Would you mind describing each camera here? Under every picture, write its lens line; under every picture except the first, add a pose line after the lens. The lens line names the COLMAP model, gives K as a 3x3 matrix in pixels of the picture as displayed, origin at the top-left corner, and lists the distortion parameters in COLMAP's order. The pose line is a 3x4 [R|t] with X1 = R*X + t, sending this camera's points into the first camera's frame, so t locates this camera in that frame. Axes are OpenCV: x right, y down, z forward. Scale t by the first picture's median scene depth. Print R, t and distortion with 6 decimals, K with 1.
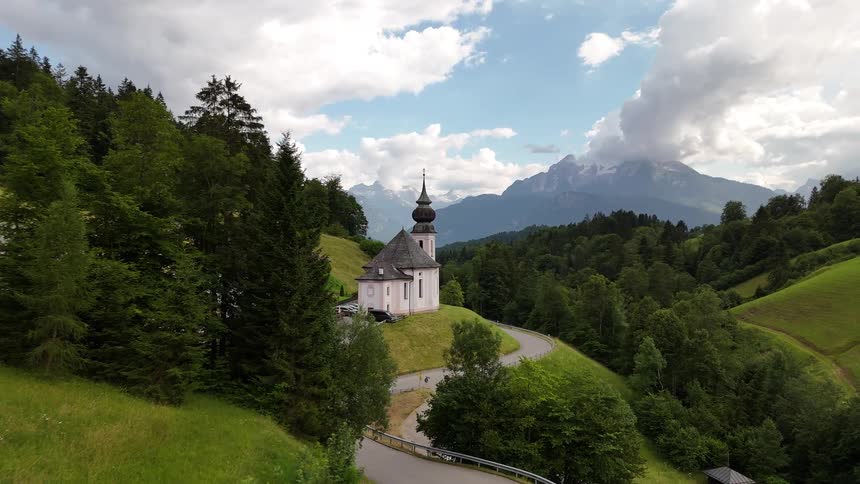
lens RADIAL K [[626.2, 0, 428.2], [0, 626.2, 245.1], [0, 0, 1]] dist [0.091918, -0.101570]
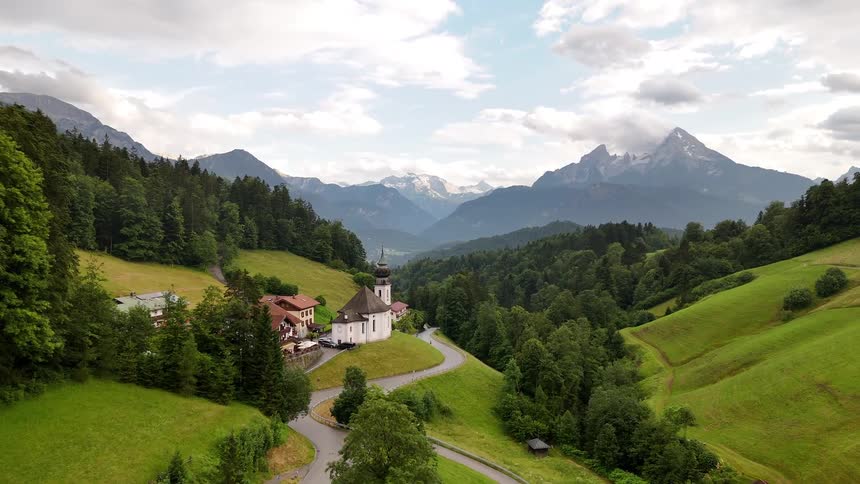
lens RADIAL K [[626.2, 0, 430.4], [0, 626.2, 242.1], [0, 0, 1]] dist [0.091918, -0.101570]
pose [[0.998889, -0.002778, -0.047050, 0.109200], [0.003258, 0.999943, 0.010127, -0.083471], [0.047019, -0.010269, 0.998841, -0.296498]]
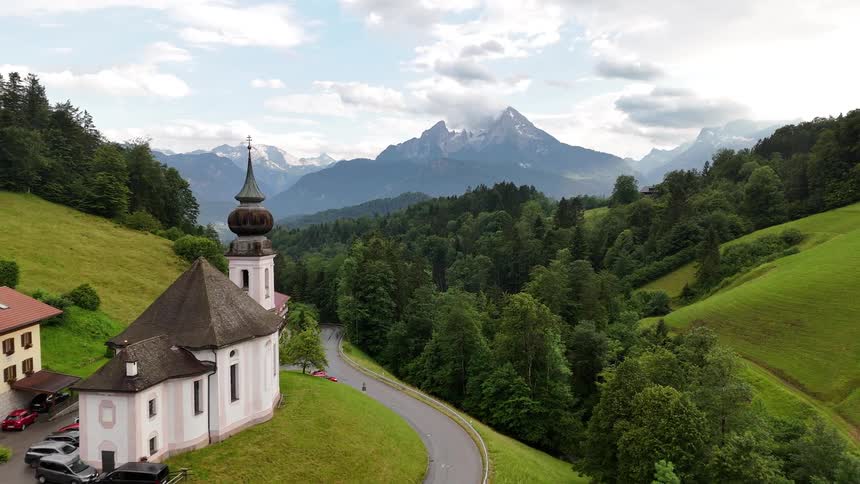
lens RADIAL K [[626.2, 0, 429.9], [0, 626.2, 247.8], [0, 0, 1]] dist [0.091918, -0.101570]
pose [[0.979392, -0.014312, 0.201462, 0.021533], [0.002163, 0.998172, 0.060394, -0.036057], [-0.201958, -0.058714, 0.977633, 0.265364]]
